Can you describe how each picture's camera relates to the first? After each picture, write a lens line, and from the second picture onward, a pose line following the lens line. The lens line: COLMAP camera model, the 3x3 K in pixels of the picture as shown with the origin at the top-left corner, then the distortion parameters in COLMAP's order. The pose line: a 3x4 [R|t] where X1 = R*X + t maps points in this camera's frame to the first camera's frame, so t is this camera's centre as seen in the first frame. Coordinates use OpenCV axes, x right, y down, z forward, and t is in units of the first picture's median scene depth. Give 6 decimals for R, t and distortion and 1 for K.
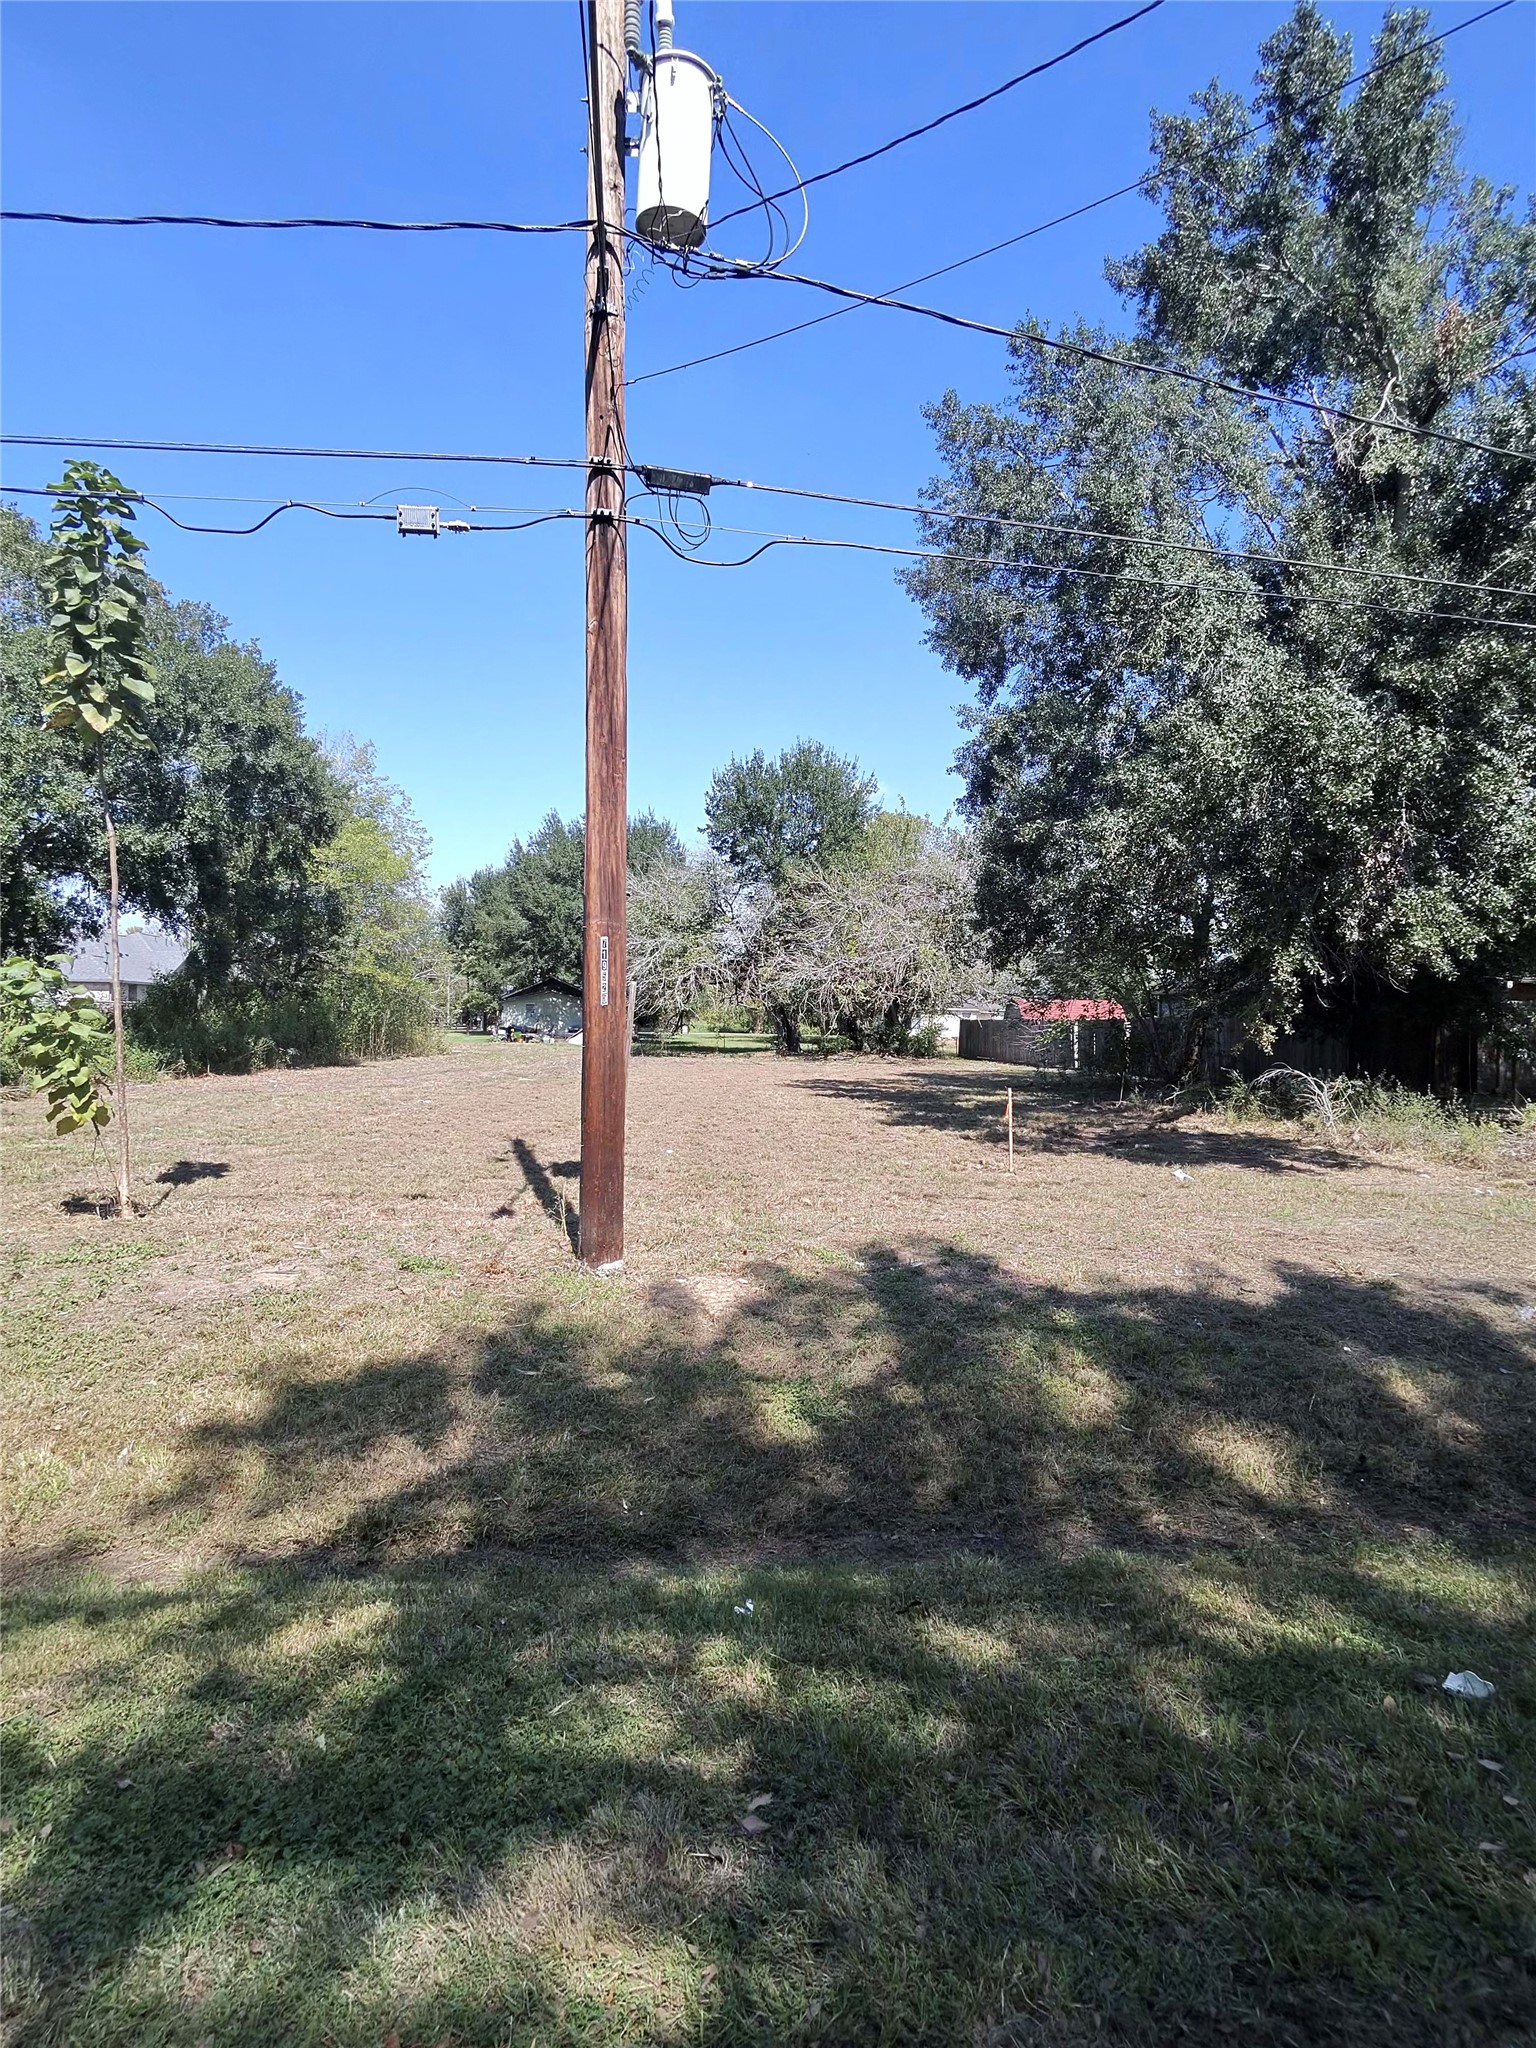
lens RADIAL K [[824.4, 0, 723.8], [0, 824.4, 1010.9], [0, 0, 1]] dist [0.001447, -0.000162]
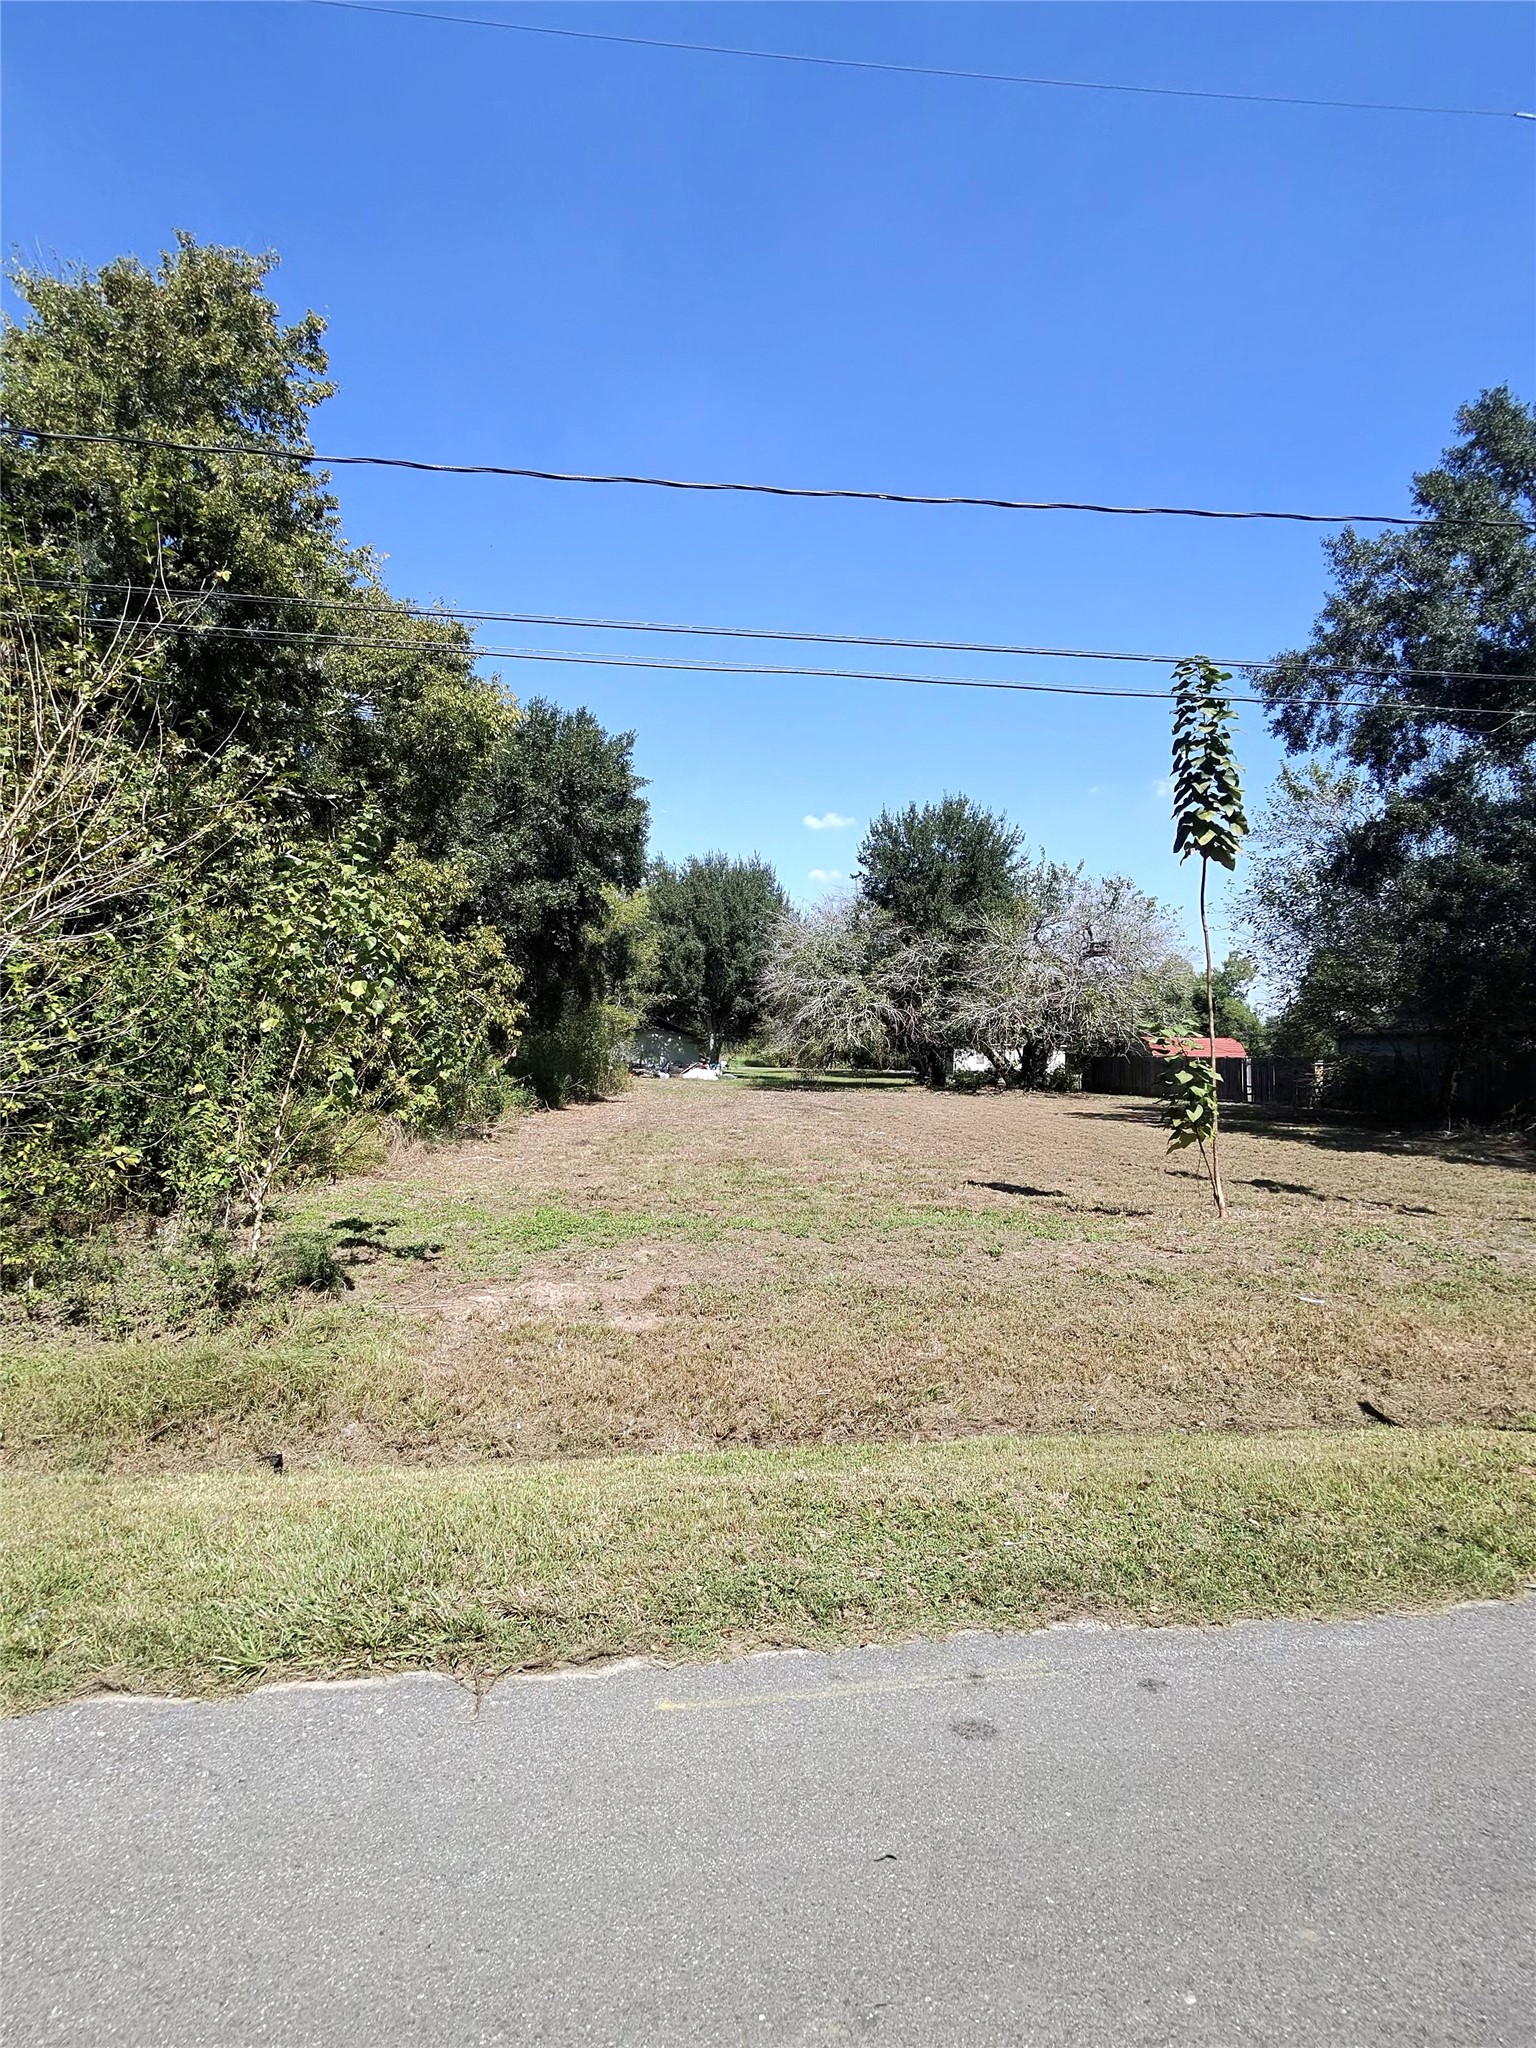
lens RADIAL K [[824.4, 0, 731.2], [0, 824.4, 1023.2], [0, 0, 1]] dist [0.001447, -0.000162]
pose [[0.999237, 0.001396, 0.039036, -0.236867], [-0.000396, 0.999672, -0.025615, -0.004705], [-0.039059, 0.025580, 0.998909, -0.045492]]
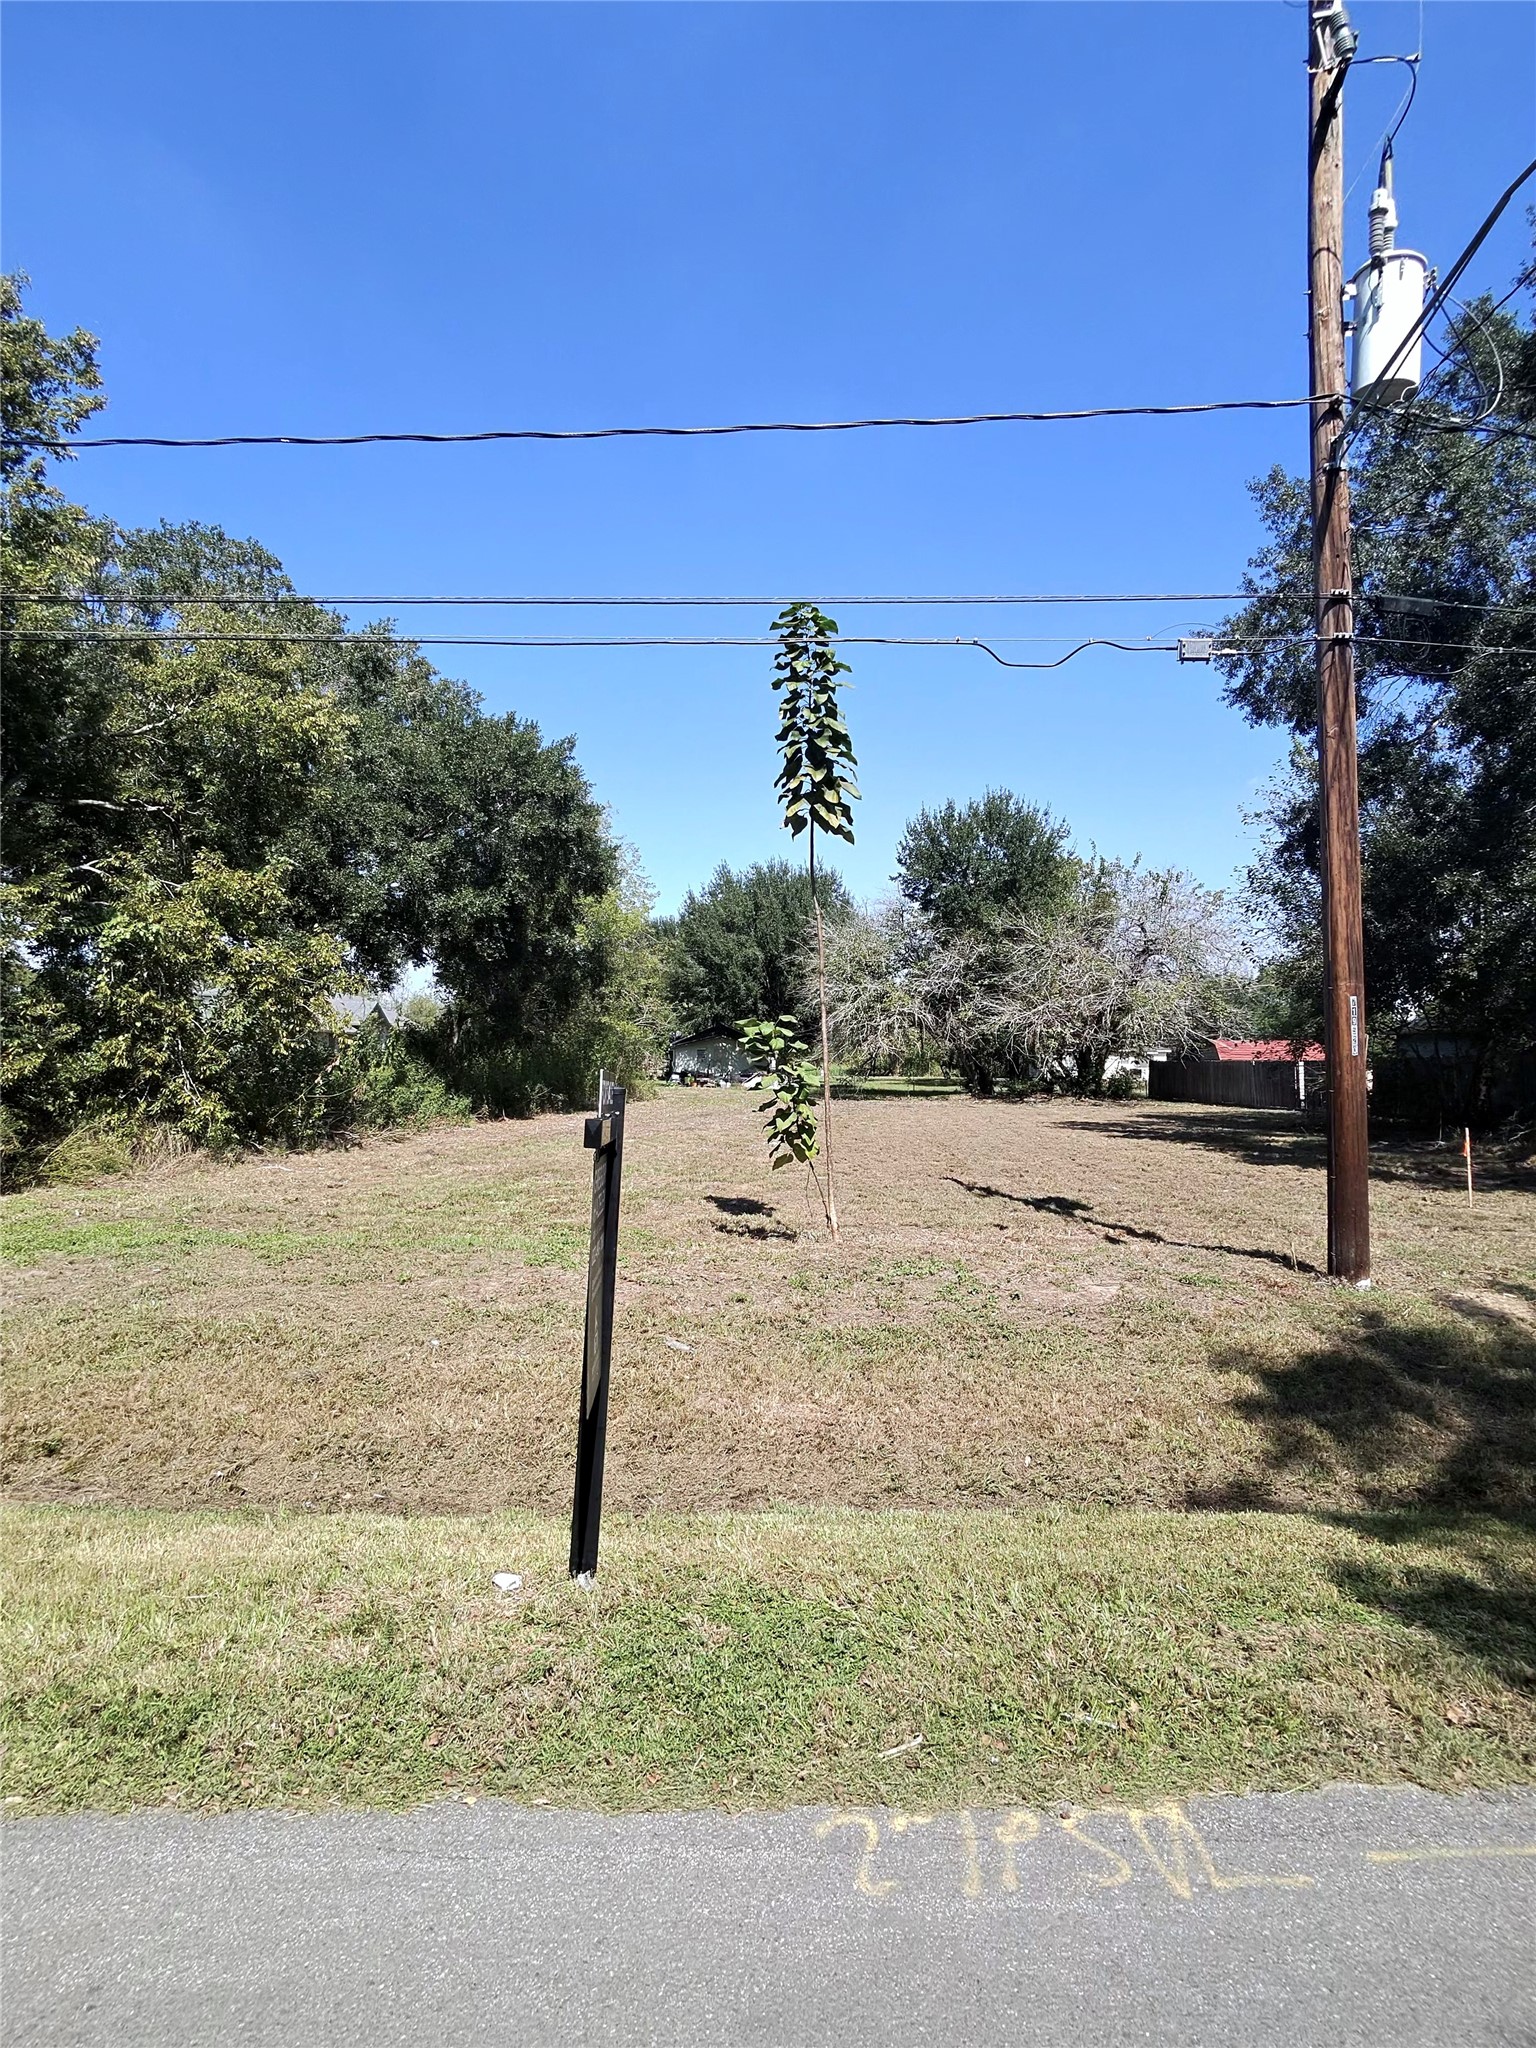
lens RADIAL K [[824.4, 0, 774.4], [0, 824.4, 1030.0], [0, 0, 1]] dist [0.001447, -0.000162]
pose [[0.998045, -0.010646, -0.061591, -0.119212], [0.008849, 0.999529, -0.029378, -0.002052], [0.061874, 0.028776, 0.997669, -0.027710]]
